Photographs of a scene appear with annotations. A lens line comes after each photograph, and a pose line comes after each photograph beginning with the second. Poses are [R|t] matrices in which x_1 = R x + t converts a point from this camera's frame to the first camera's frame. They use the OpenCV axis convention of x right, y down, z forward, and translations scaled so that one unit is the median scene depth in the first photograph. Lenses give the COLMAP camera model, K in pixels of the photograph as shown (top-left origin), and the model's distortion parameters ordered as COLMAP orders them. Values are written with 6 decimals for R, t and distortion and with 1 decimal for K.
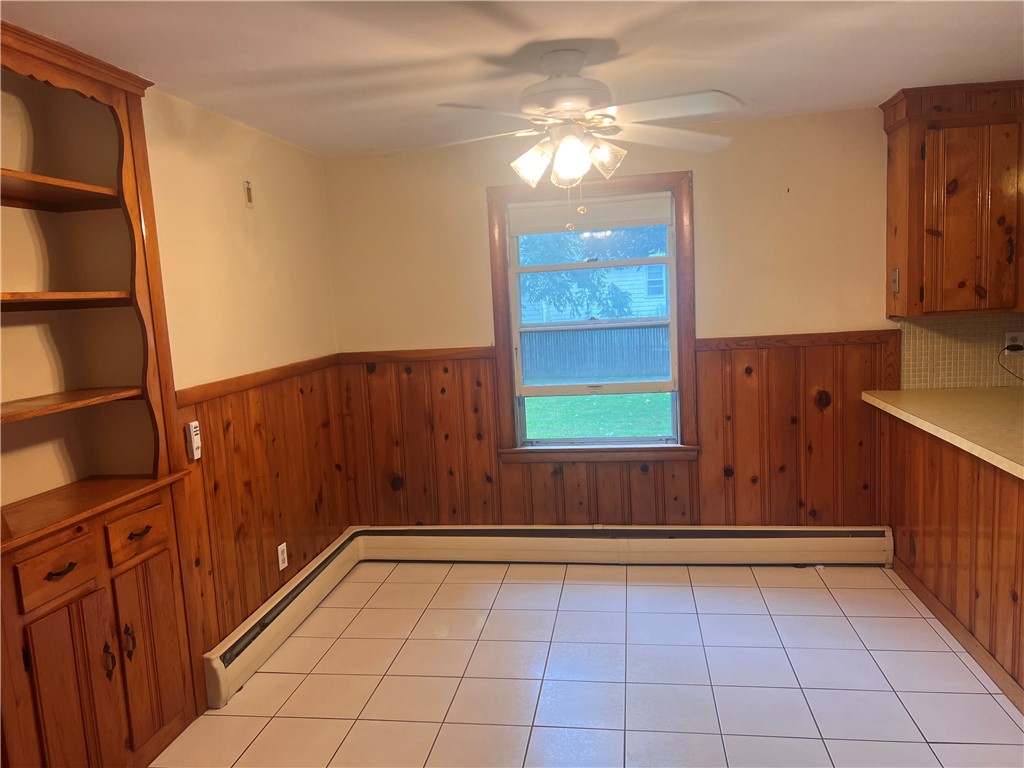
lens RADIAL K [[767.2, 0, 511.1], [0, 767.2, 395.3], [0, 0, 1]] dist [0.105530, -0.117504]
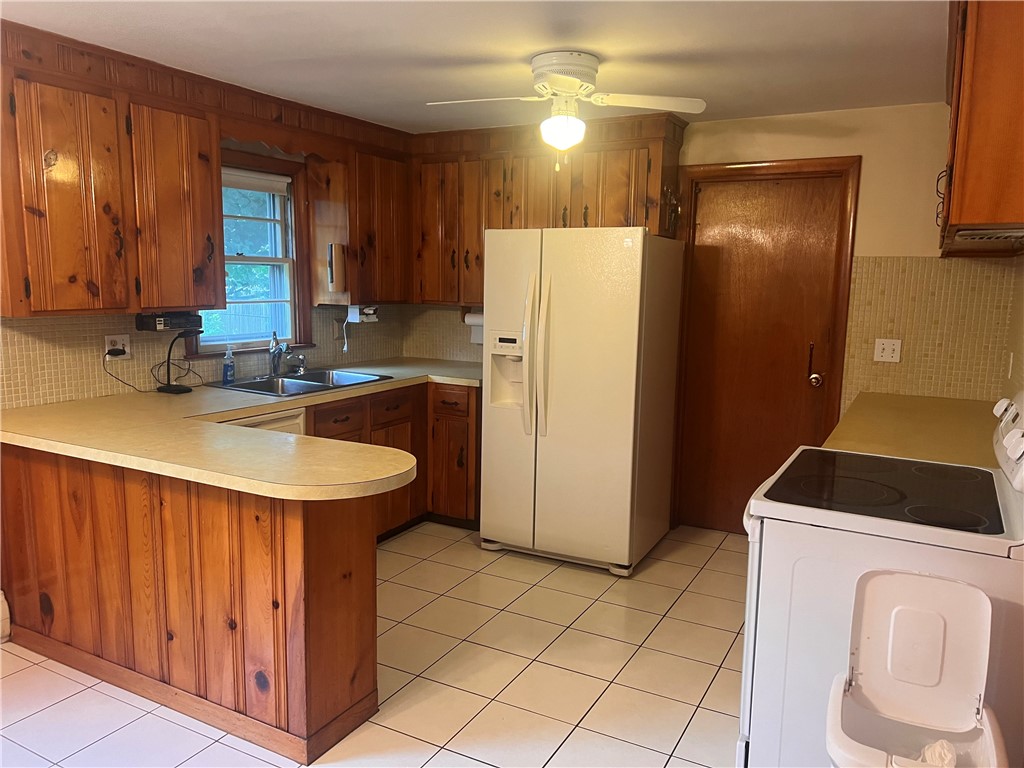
lens RADIAL K [[767.2, 0, 511.1], [0, 767.2, 395.3], [0, 0, 1]] dist [0.105530, -0.117504]
pose [[0.338861, -0.085331, 0.936959, -0.060496], [0.087061, 0.994450, 0.059080, -0.026796], [-0.936800, 0.061553, 0.344409, 0.284034]]
